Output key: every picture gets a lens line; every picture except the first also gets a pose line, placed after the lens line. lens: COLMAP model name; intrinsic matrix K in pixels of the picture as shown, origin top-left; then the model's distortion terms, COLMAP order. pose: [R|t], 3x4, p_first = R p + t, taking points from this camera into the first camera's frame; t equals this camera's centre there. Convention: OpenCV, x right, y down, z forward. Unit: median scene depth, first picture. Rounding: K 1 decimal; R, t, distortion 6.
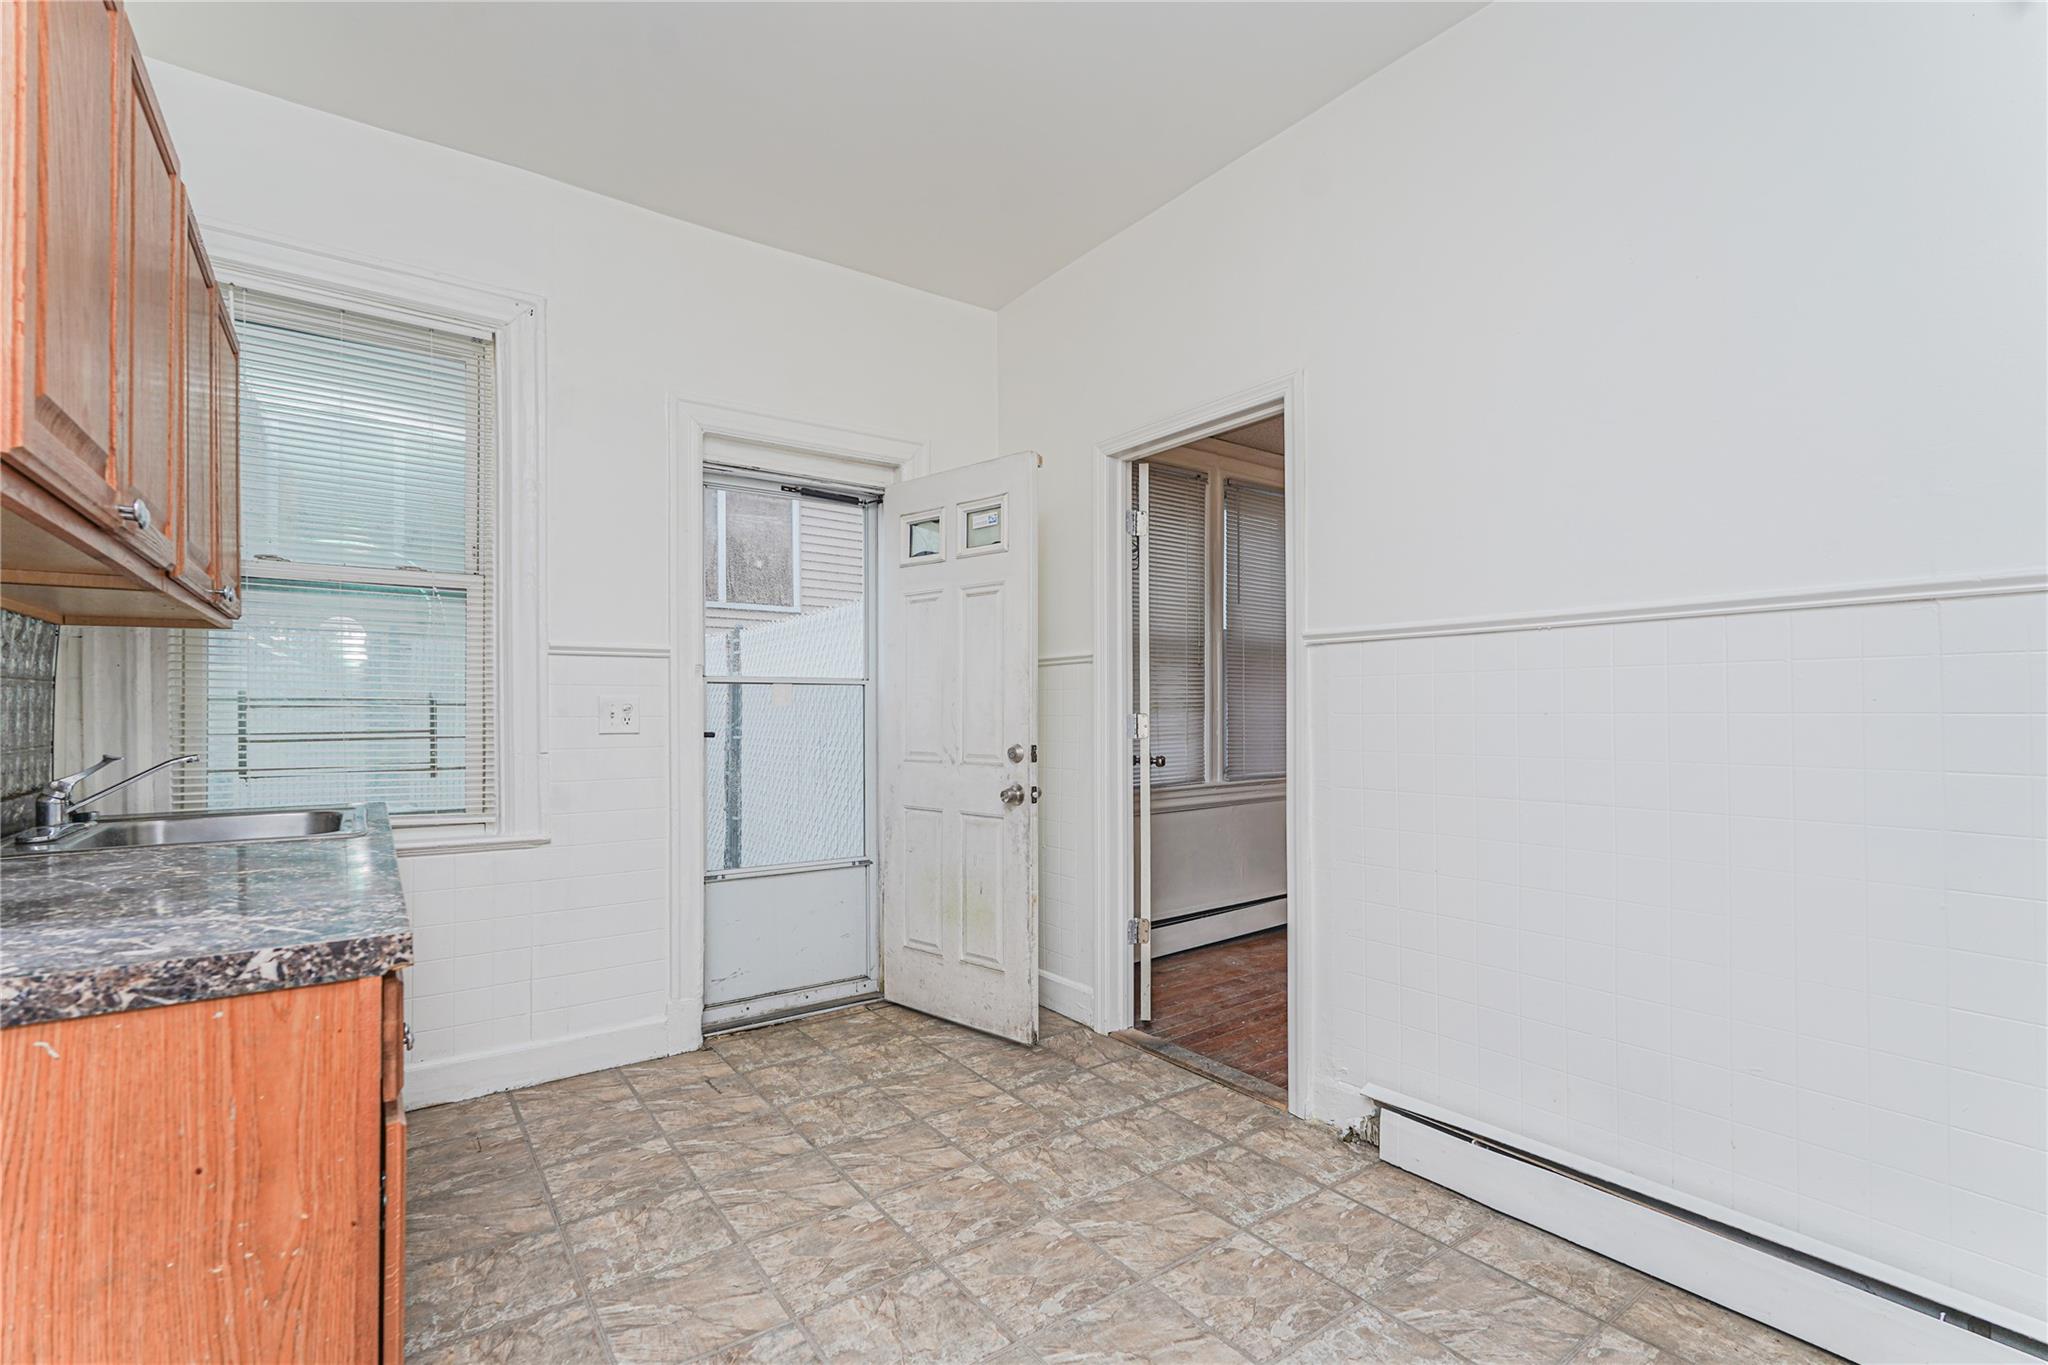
lens RADIAL K [[927.4, 0, 1082.9], [0, 927.4, 711.5], [0, 0, 1]] dist [-0.012653, 0.005490]
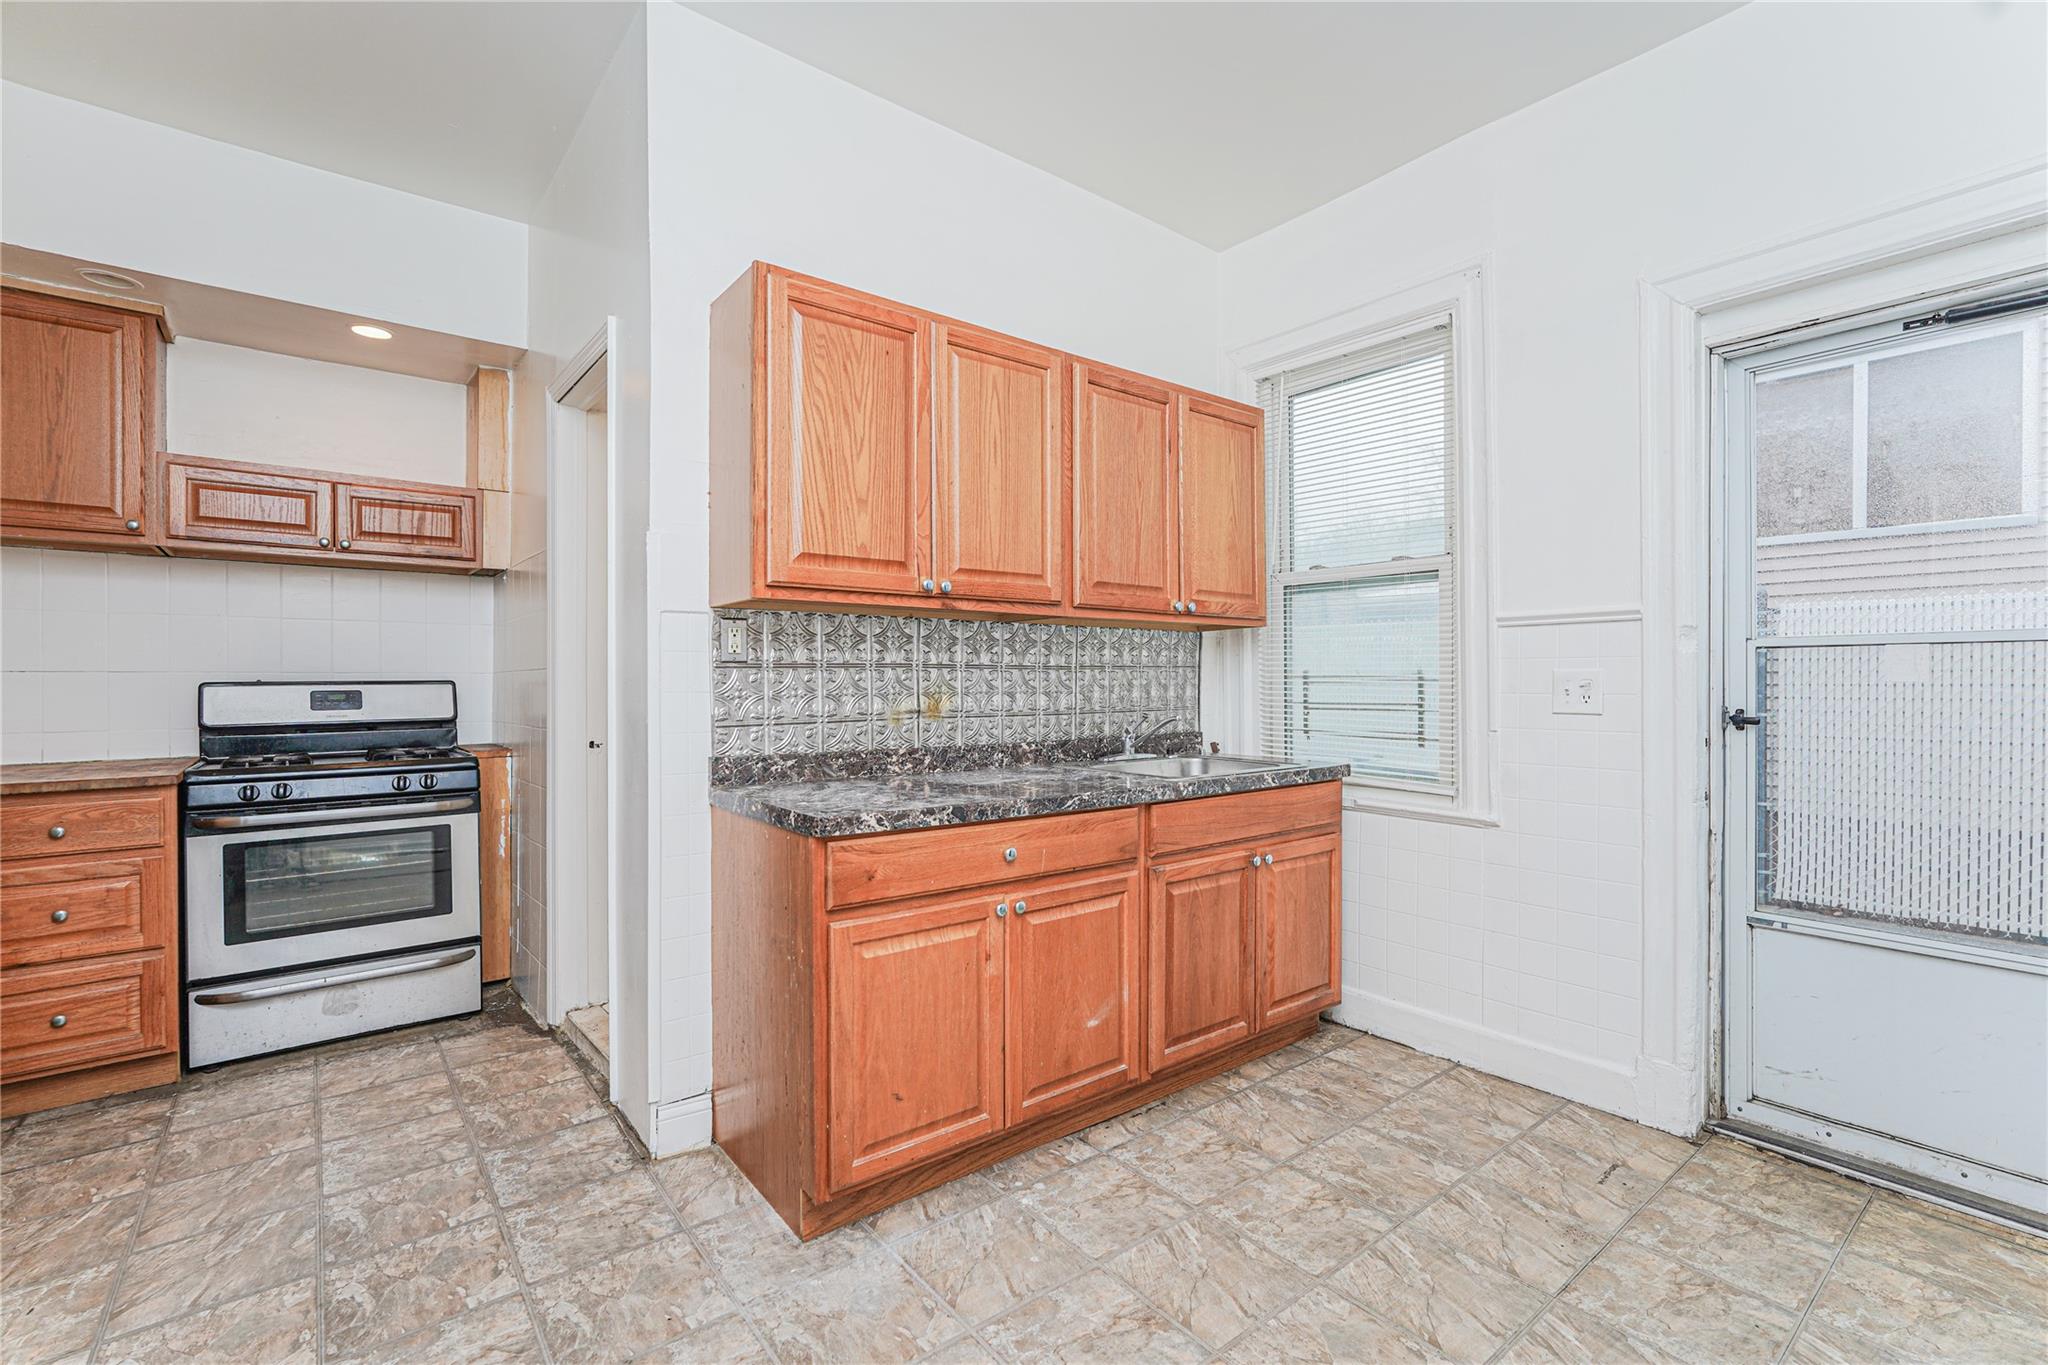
lens RADIAL K [[927.4, 0, 1004.5], [0, 927.4, 694.0], [0, 0, 1]] dist [-0.012653, 0.005490]
pose [[-0.029932, 0.013927, -0.999455, 0.399085], [0.000083, 0.999903, 0.013931, -0.006712], [0.999552, 0.000334, -0.029930, 0.542517]]
